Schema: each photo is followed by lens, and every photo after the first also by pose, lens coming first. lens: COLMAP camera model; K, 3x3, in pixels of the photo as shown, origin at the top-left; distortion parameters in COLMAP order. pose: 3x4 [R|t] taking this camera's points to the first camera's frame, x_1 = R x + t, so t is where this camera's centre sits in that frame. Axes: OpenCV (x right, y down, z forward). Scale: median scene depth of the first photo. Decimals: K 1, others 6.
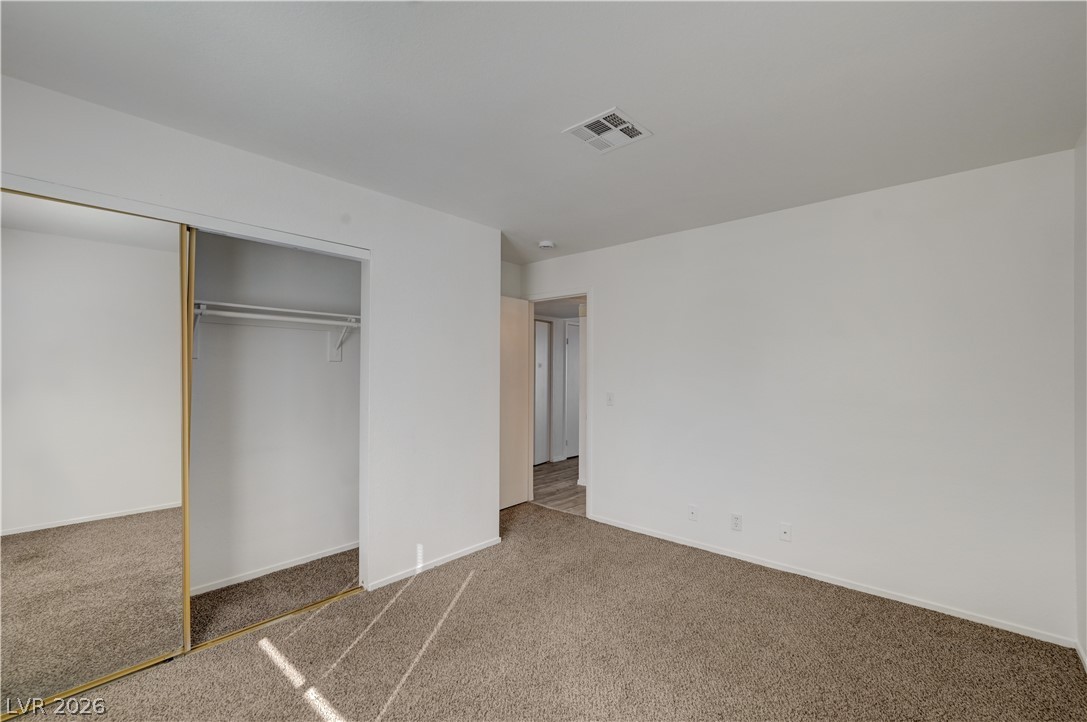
lens RADIAL K [[453.0, 0, 550.5], [0, 453.0, 367.6], [0, 0, 1]] dist [-0.001674, 0.000545]
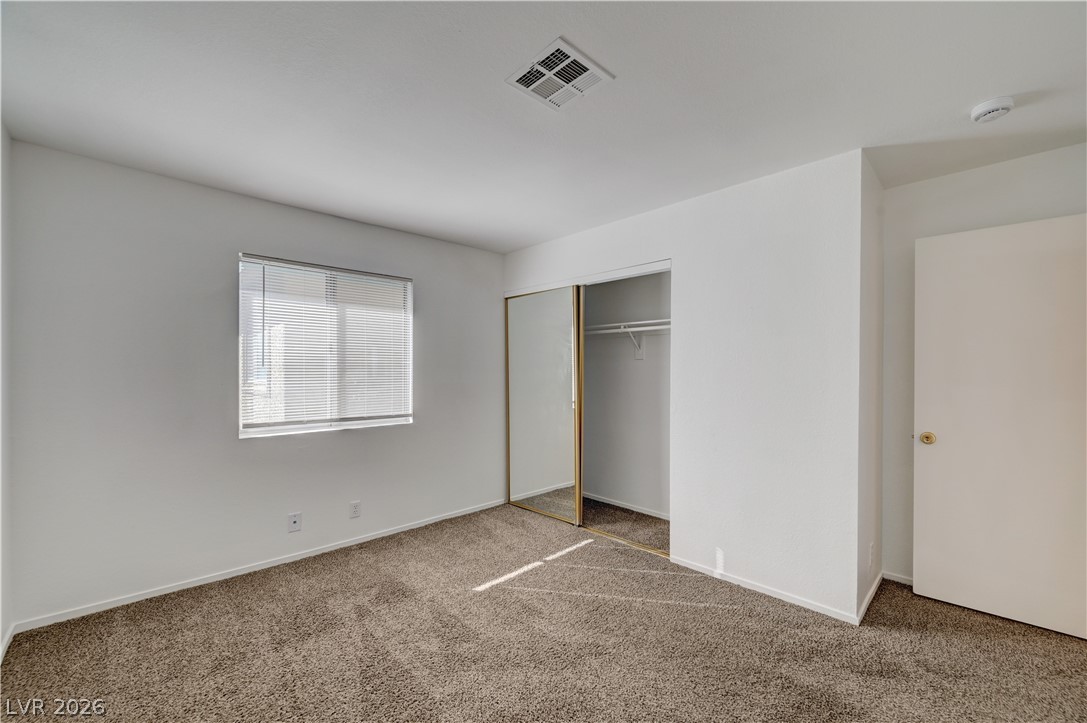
lens RADIAL K [[427.8, 0, 535.9], [0, 427.8, 371.2], [0, 0, 1]] dist [0.002296, 0.000966]
pose [[-0.068367, 0.004031, -0.997652, 0.680008], [0.019309, 0.999810, 0.002717, 0.008240], [0.997473, -0.019078, -0.068432, 0.735188]]
